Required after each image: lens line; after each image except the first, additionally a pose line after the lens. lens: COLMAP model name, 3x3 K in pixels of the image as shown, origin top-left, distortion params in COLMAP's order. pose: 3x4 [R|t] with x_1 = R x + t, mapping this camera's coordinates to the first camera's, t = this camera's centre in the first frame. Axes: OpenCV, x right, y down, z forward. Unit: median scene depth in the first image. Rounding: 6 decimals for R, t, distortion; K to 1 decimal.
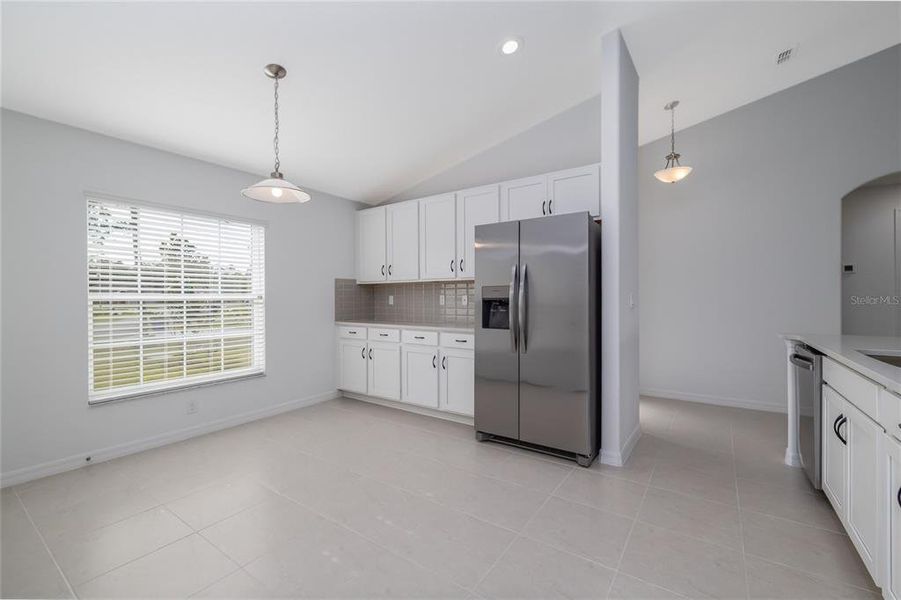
lens RADIAL K [[376.2, 0, 454.4], [0, 376.2, 299.5], [0, 0, 1]] dist [-0.000446, 0.000000]
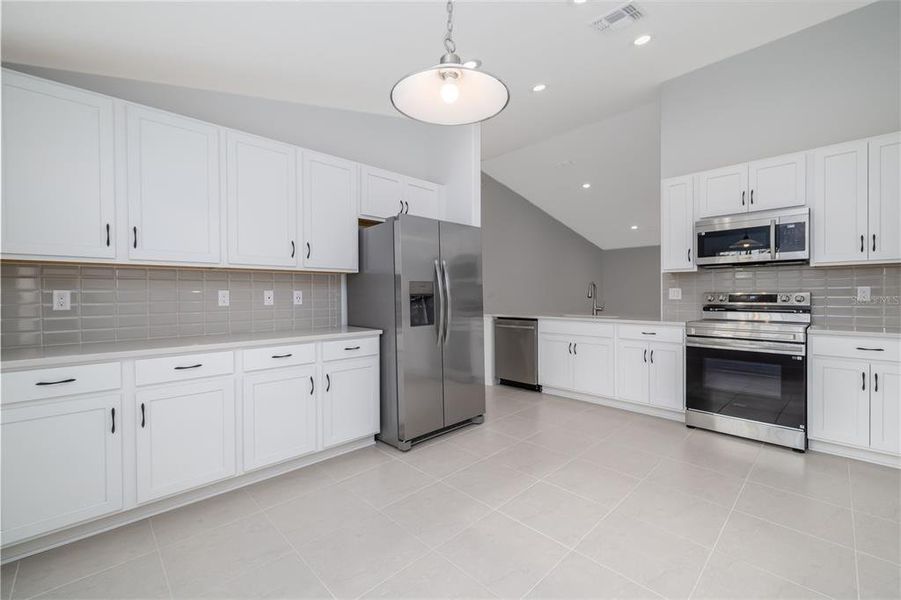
lens RADIAL K [[376.2, 0, 451.8], [0, 376.2, 296.4], [0, 0, 1]] dist [-0.000446, 0.000000]
pose [[0.199545, -0.001980, 0.979887, -0.724591], [0.013008, 0.999915, -0.000629, 0.004345], [-0.979802, 0.012872, 0.199554, 0.641147]]
